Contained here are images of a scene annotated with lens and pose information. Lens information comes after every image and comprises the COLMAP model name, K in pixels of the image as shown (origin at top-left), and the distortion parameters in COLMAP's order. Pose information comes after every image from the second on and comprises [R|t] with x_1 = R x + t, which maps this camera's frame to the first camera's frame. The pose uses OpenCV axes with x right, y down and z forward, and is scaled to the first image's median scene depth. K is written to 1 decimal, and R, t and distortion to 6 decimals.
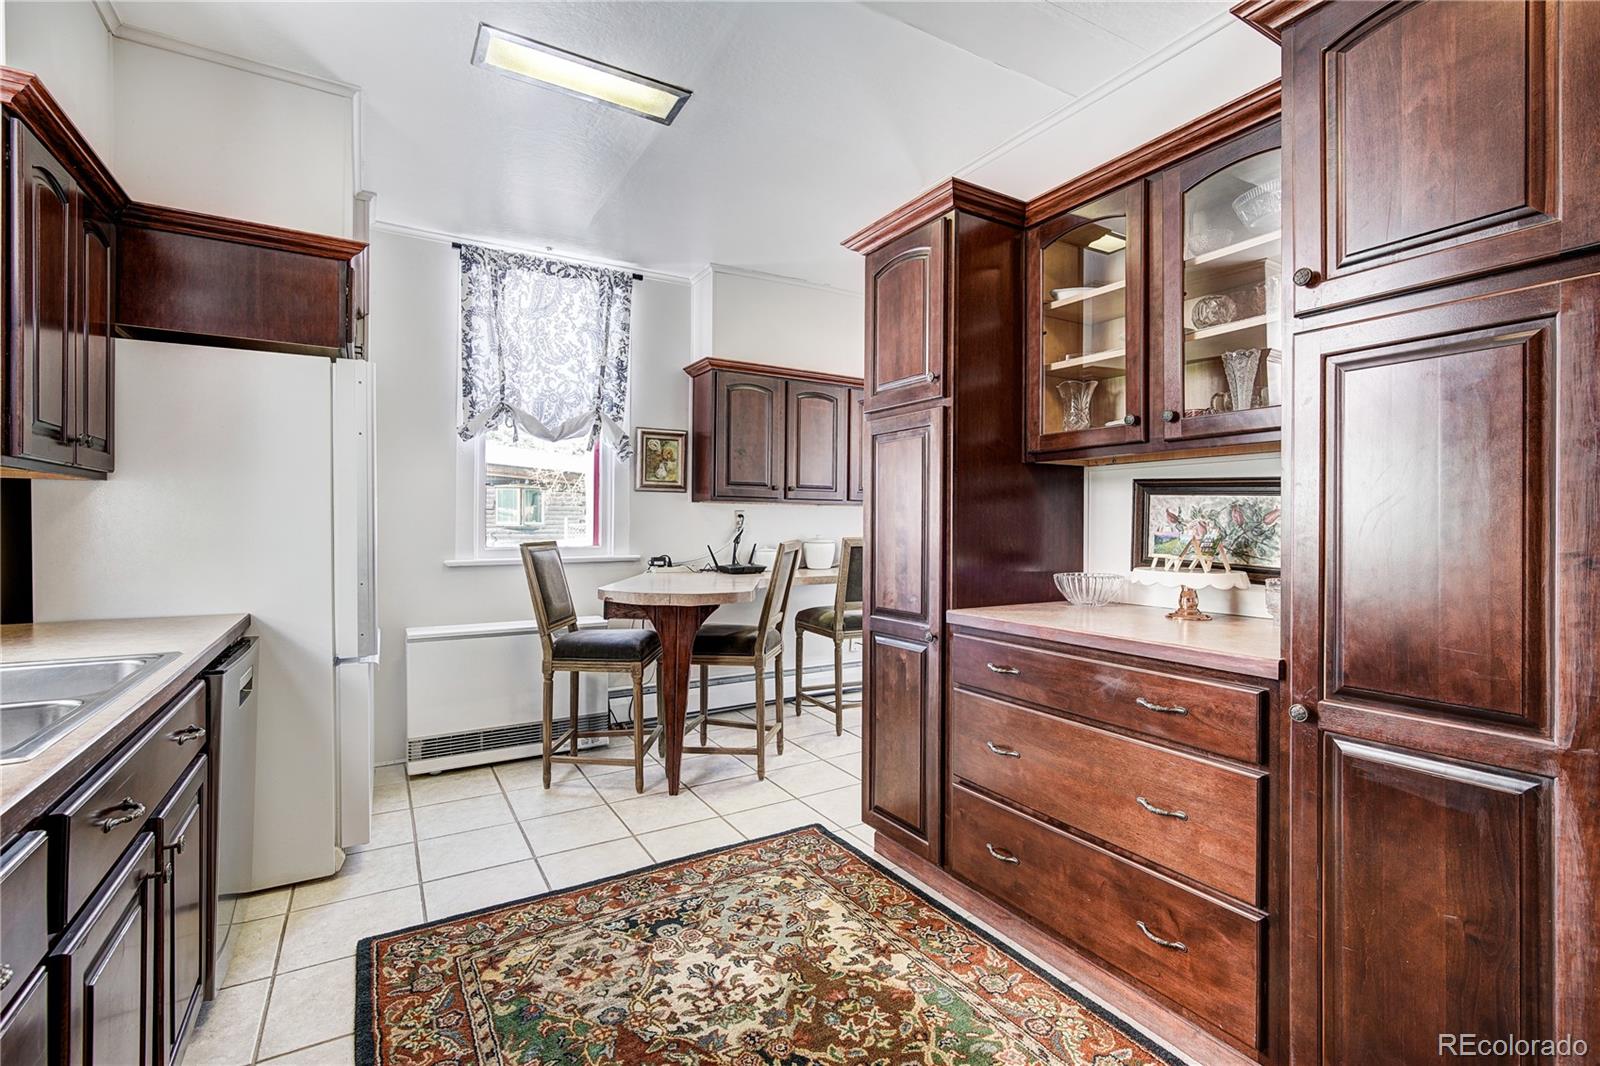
lens RADIAL K [[725.9, 0, 800.3], [0, 725.9, 536.4], [0, 0, 1]] dist [0.003926, 0.000559]
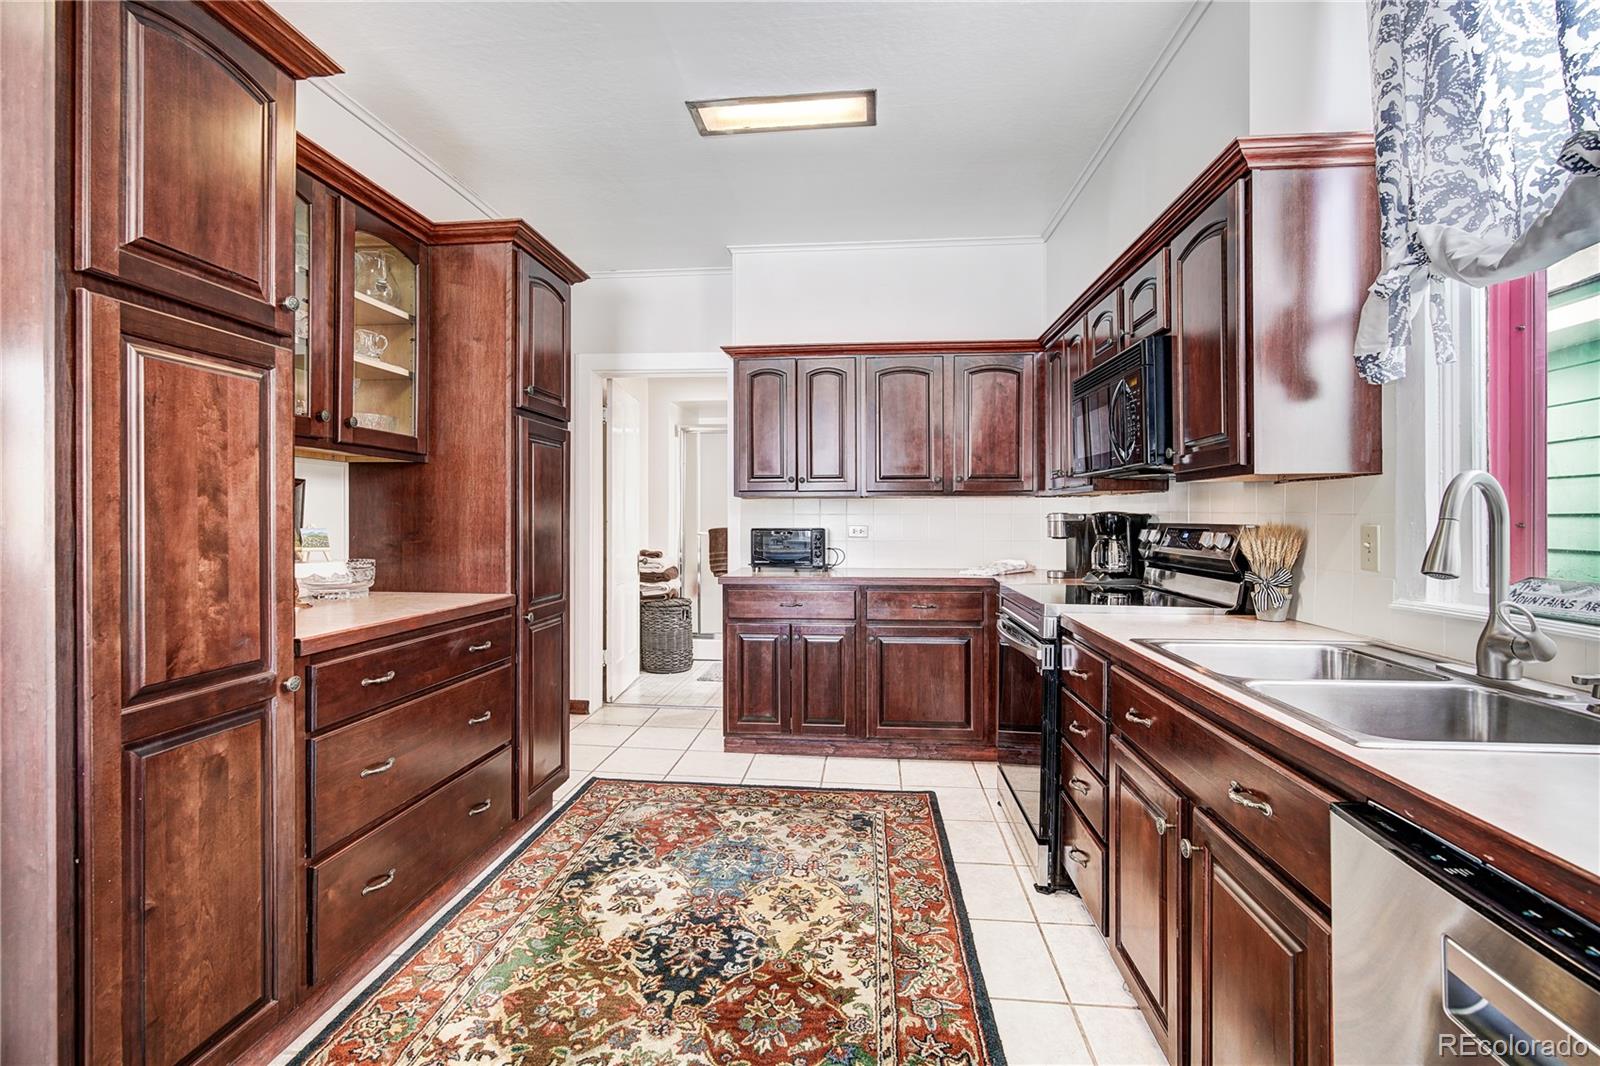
lens RADIAL K [[725.9, 0, 797.7], [0, 725.9, 519.5], [0, 0, 1]] dist [0.003926, 0.000559]
pose [[-0.805718, 0.001472, 0.592297, -0.767148], [0.007452, 0.999943, 0.007652, -0.020837], [-0.592252, 0.010579, -0.805683, 1.591155]]
